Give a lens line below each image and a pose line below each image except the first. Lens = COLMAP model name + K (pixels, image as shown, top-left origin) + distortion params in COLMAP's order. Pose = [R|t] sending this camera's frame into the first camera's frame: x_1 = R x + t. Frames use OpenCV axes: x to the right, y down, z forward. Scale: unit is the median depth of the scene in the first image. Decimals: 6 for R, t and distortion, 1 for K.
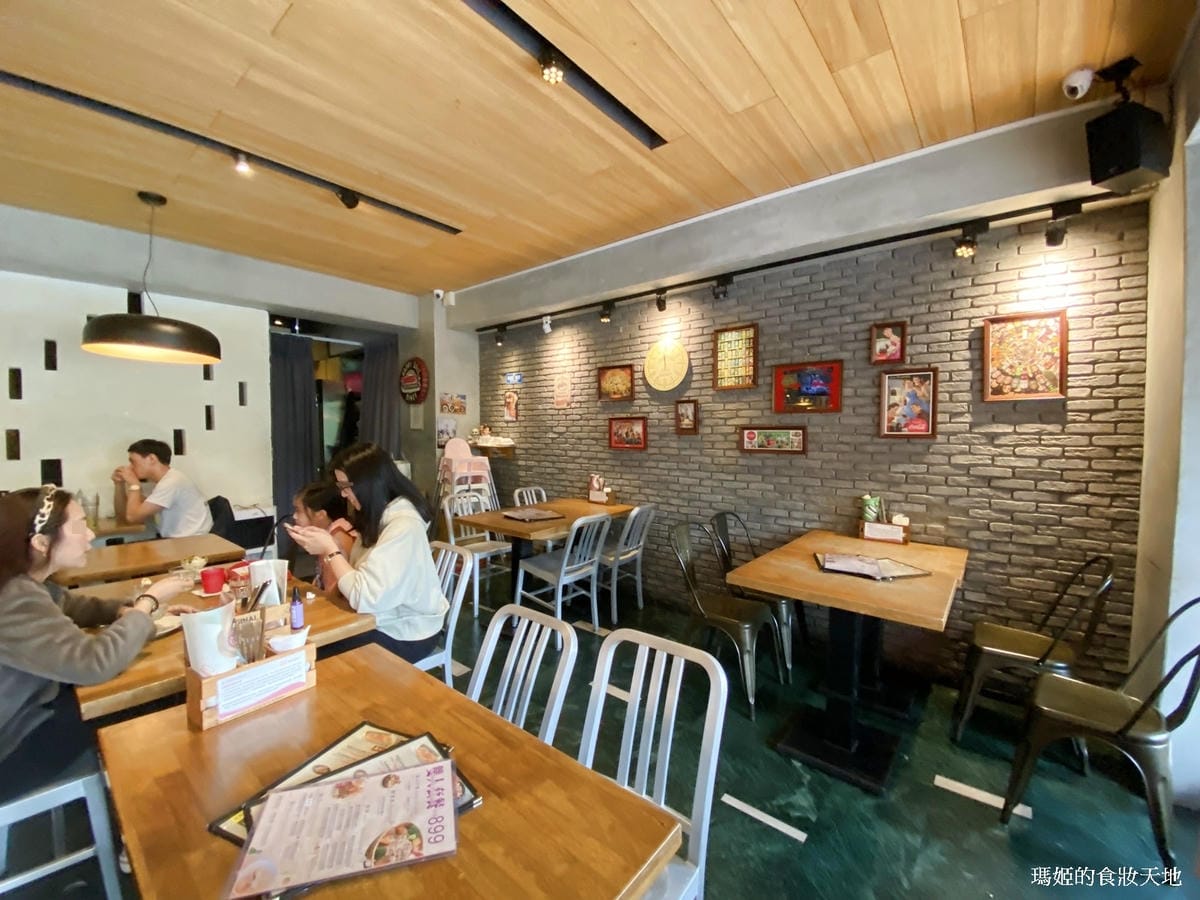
lens RADIAL K [[491.7, 0, 598.0], [0, 491.7, 448.5], [0, 0, 1]] dist [-0.002405, -0.000723]
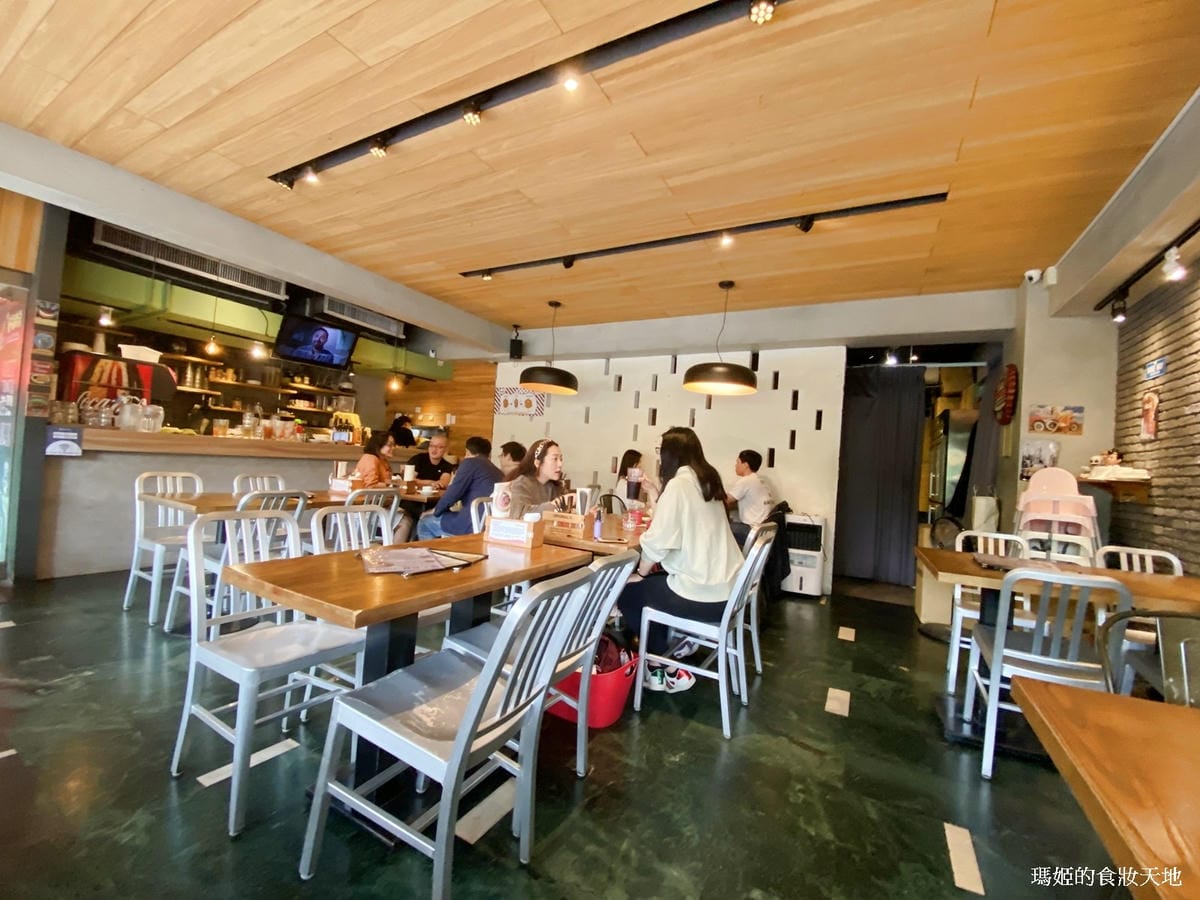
lens RADIAL K [[491.7, 0, 599.8], [0, 491.7, 451.7], [0, 0, 1]] dist [-0.002405, -0.000723]
pose [[0.184702, -0.008472, -0.982758, 0.293552], [-0.109033, 0.993613, -0.029057, 0.048919], [0.976728, 0.112520, 0.182599, 0.245425]]
